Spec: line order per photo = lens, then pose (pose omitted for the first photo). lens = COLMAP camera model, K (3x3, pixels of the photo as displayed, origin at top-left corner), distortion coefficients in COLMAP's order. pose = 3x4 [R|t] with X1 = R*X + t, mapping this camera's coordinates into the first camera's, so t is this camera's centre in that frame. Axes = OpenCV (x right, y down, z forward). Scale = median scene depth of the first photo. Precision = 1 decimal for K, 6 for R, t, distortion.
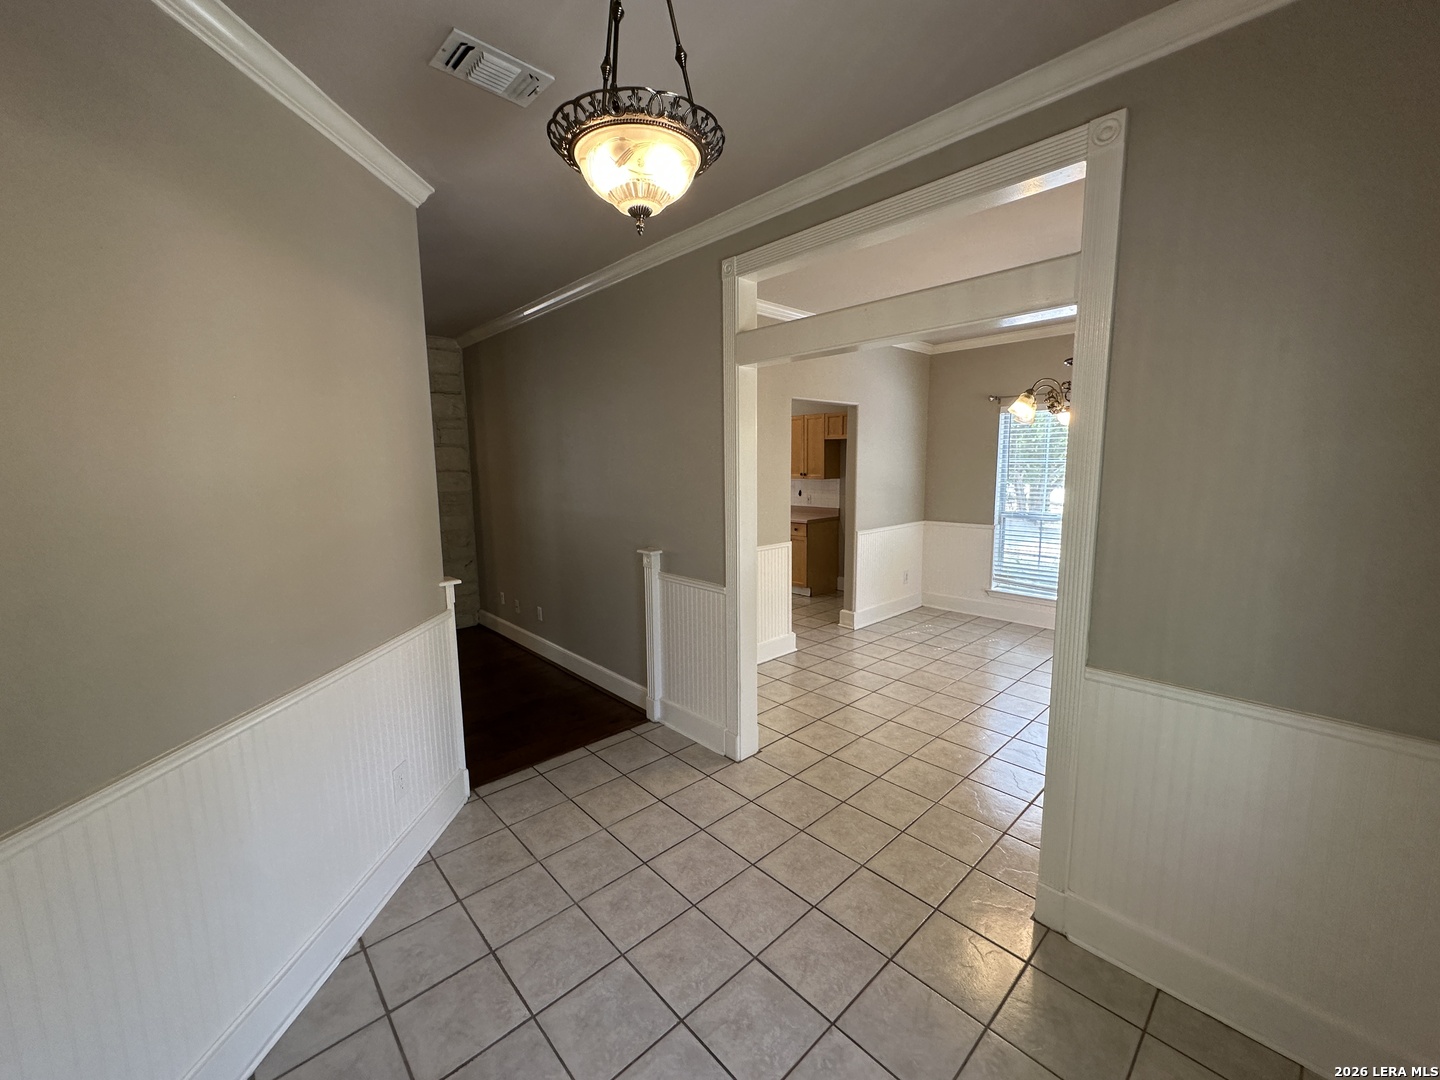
lens RADIAL K [[576.5, 0, 722.8], [0, 576.5, 540.4], [0, 0, 1]] dist [0.001844, 0.000118]
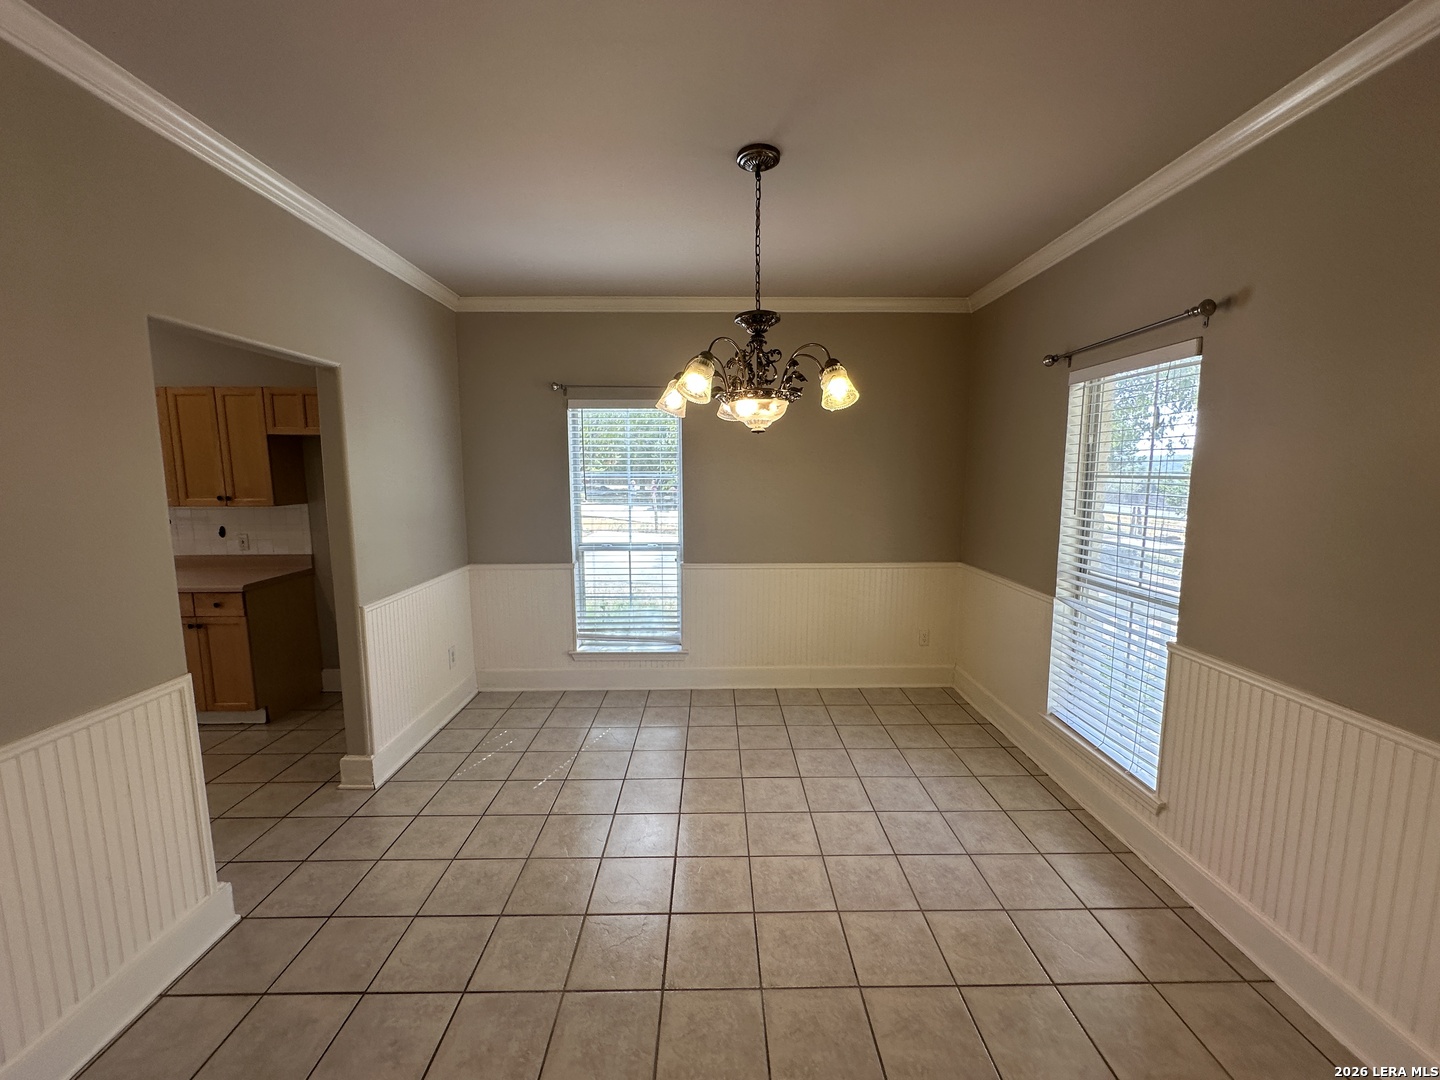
lens RADIAL K [[576.5, 0, 718.7], [0, 576.5, 542.3], [0, 0, 1]] dist [0.001844, 0.000118]
pose [[0.676743, -0.081460, 0.731699, 0.065978], [0.094790, 0.995229, 0.023128, -0.051756], [-0.730091, 0.053706, 0.681236, 0.367574]]
